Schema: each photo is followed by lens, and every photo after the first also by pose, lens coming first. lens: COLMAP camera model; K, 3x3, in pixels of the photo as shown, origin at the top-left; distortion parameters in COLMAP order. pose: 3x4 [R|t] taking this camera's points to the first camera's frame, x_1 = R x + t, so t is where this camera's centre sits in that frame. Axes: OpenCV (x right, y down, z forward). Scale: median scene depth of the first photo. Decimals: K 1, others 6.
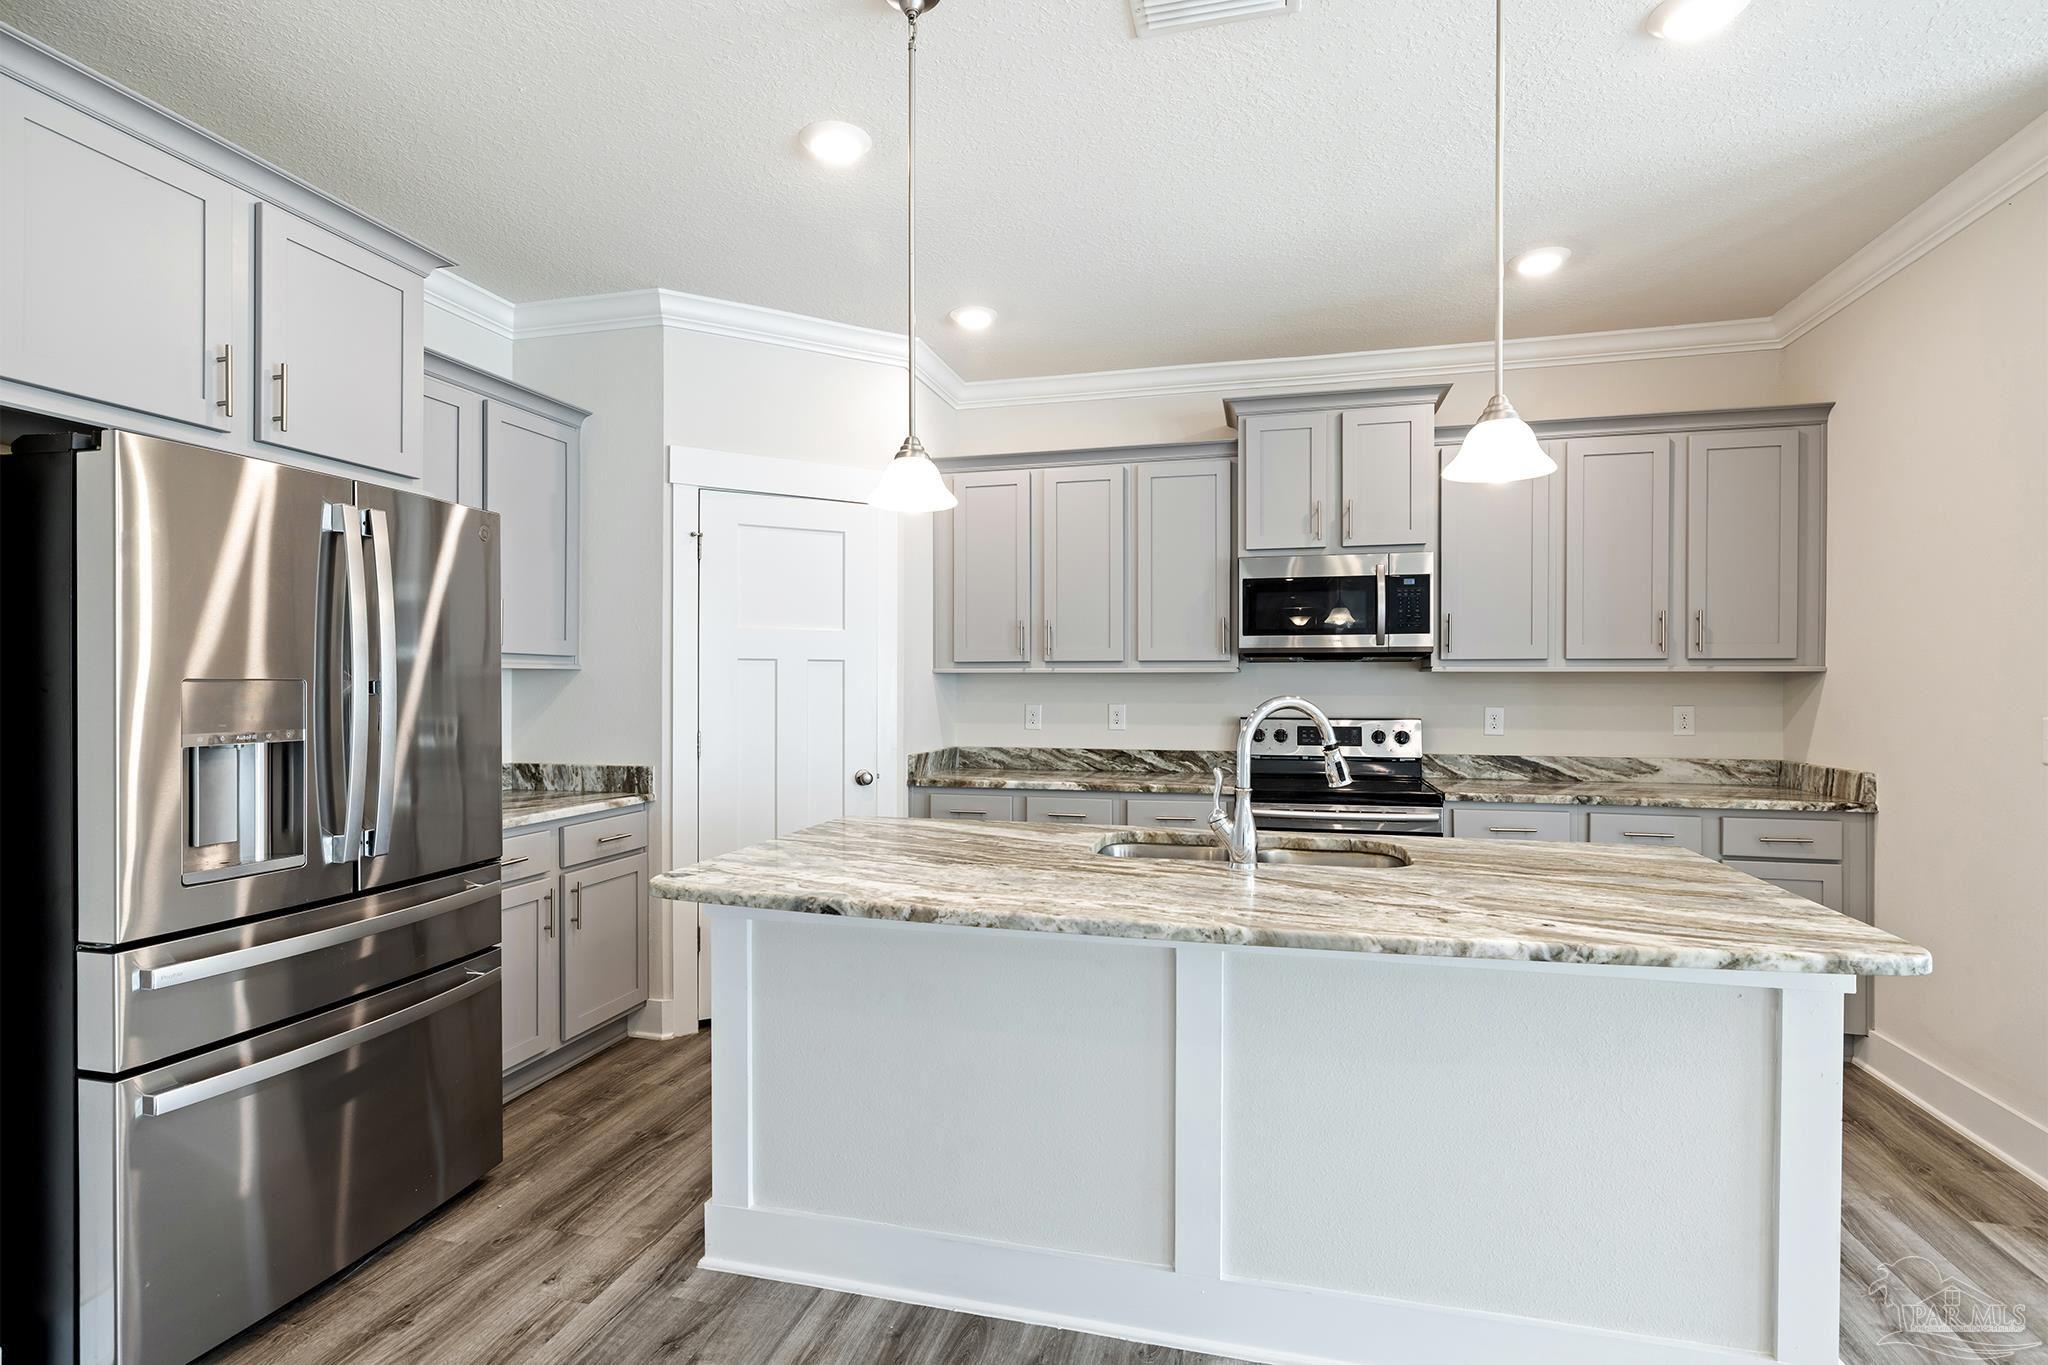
lens RADIAL K [[972.7, 0, 1020.0], [0, 972.7, 686.0], [0, 0, 1]] dist [0.002384, -0.000371]
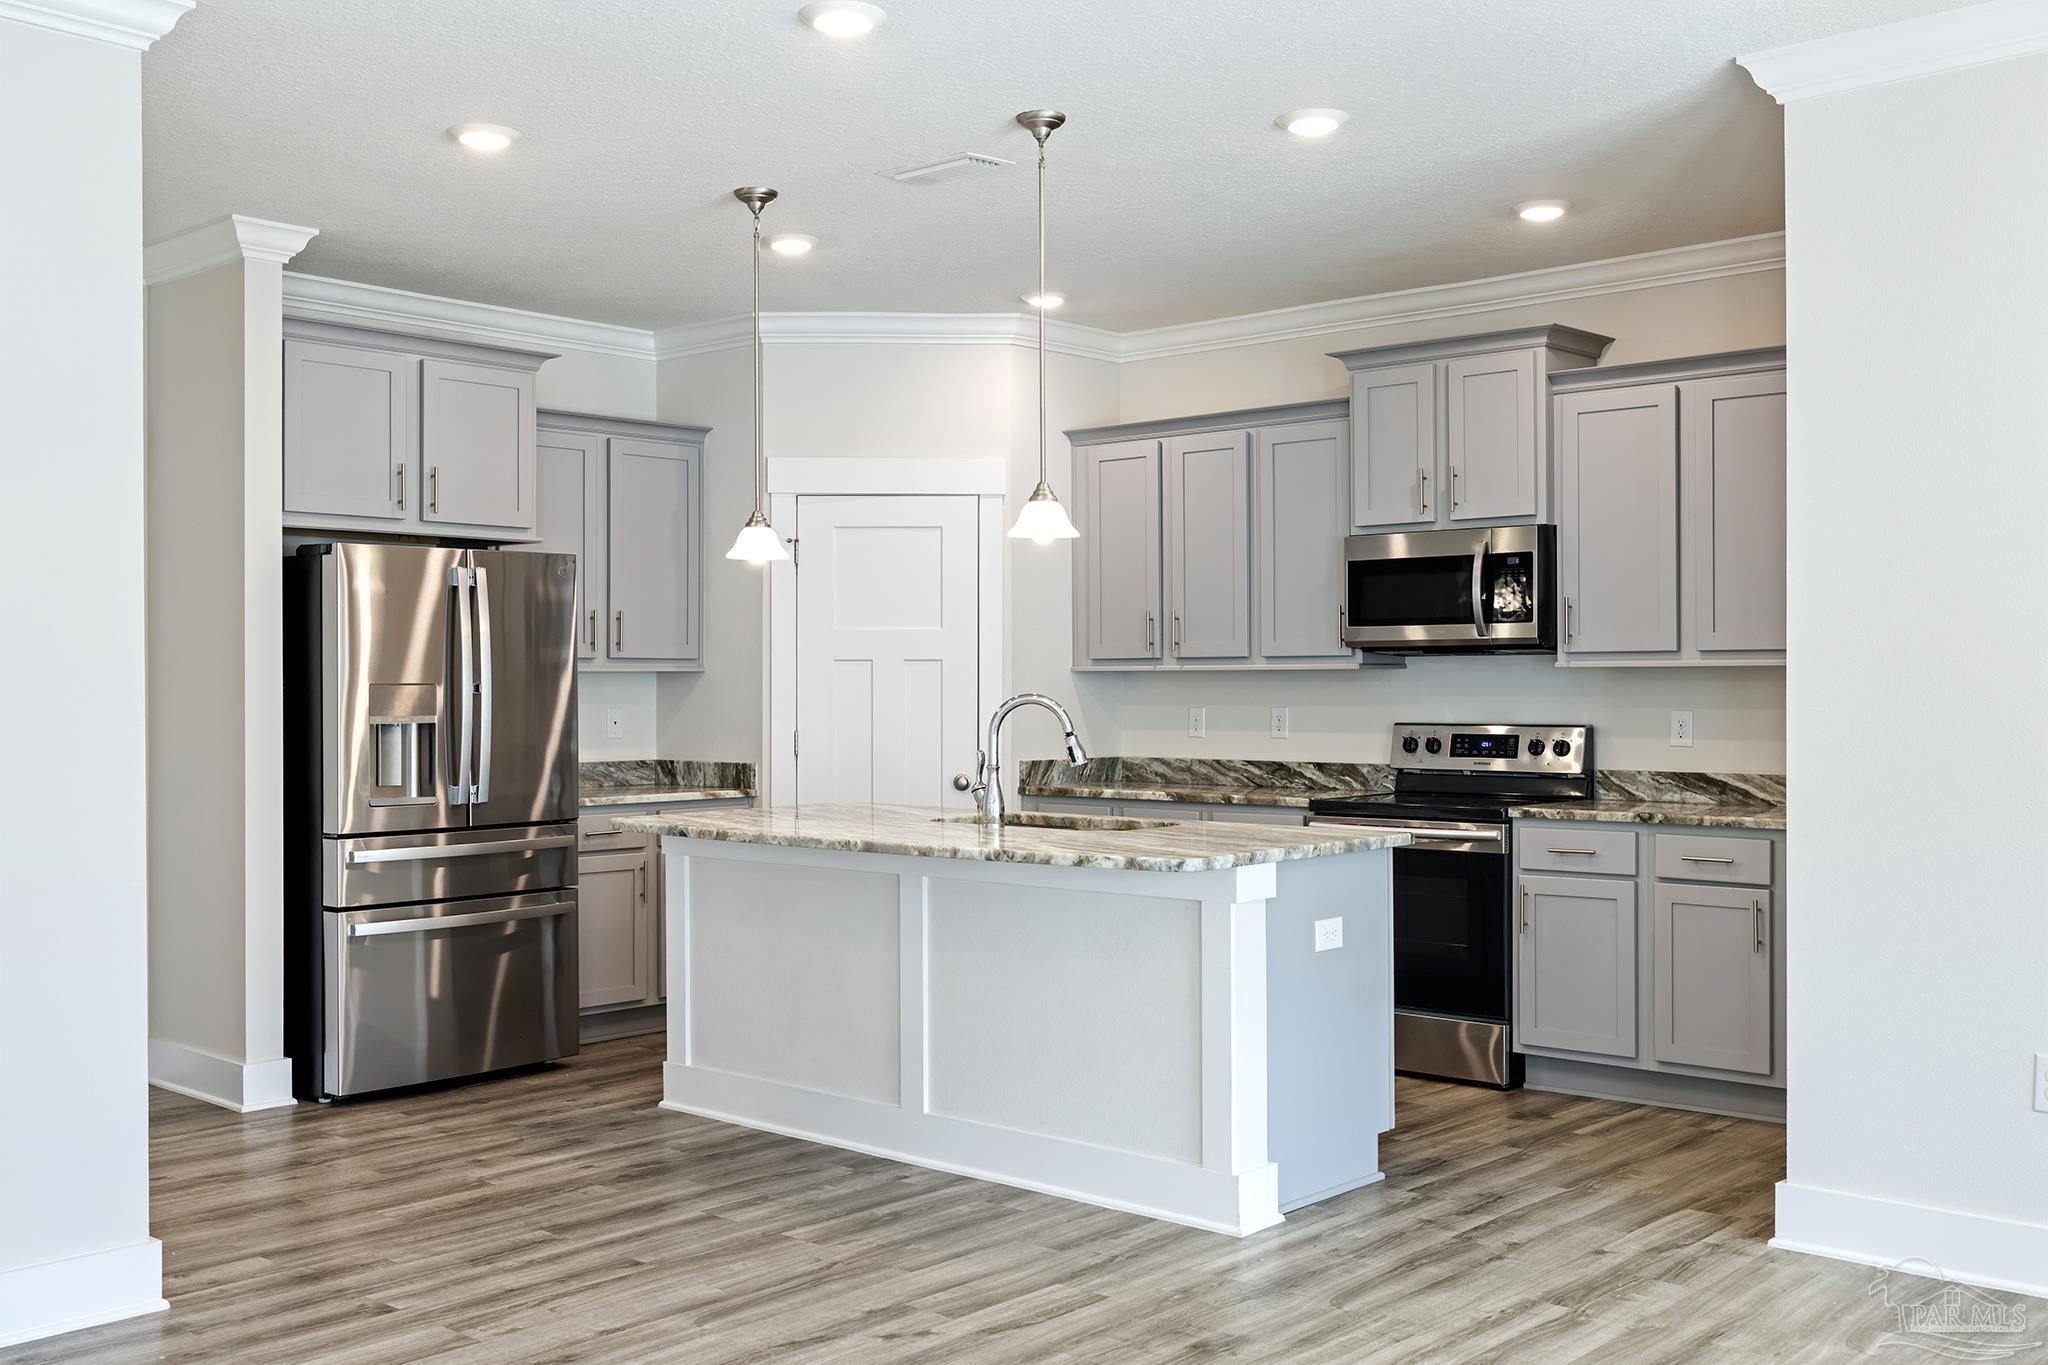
lens RADIAL K [[1984.9, 0, 1021.1], [0, 1984.9, 686.8], [0, 0, 1]] dist [0.020230, 0.000000]
pose [[0.884395, -0.003038, -0.466730, 0.826980], [0.003125, 0.999995, -0.000587, 0.001878], [0.466729, -0.000939, 0.884400, -0.719363]]
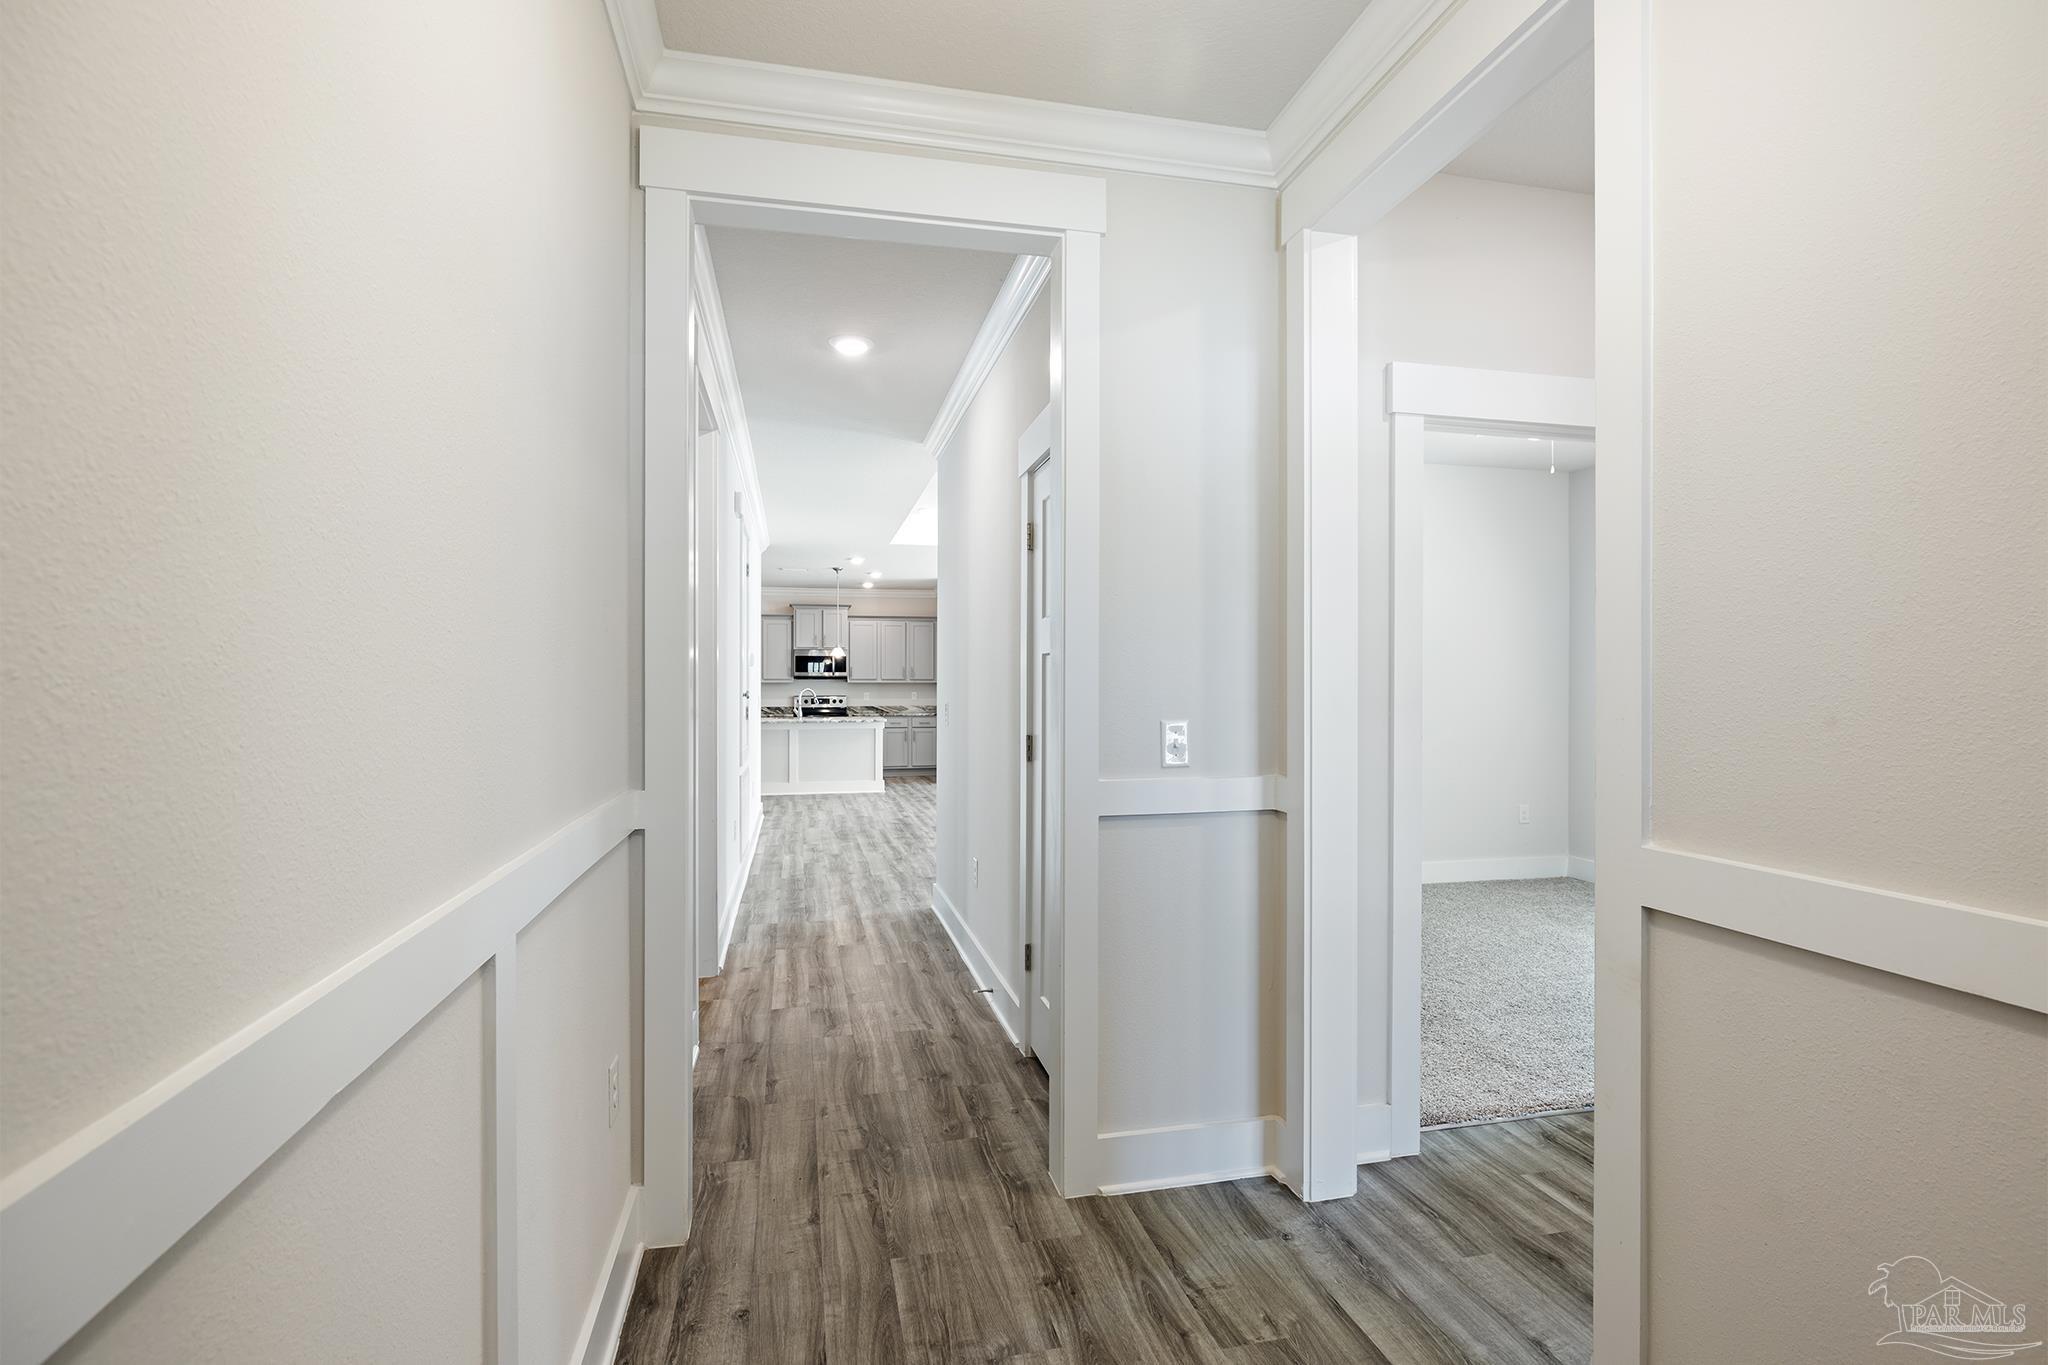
lens RADIAL K [[972.7, 0, 1018.3], [0, 972.7, 692.5], [0, 0, 1]] dist [0.002384, -0.000371]
pose [[0.887496, -0.005370, 0.460784, -0.690650], [0.001617, 0.999962, 0.008540, -0.007526], [-0.460813, -0.006834, 0.887471, -2.545238]]
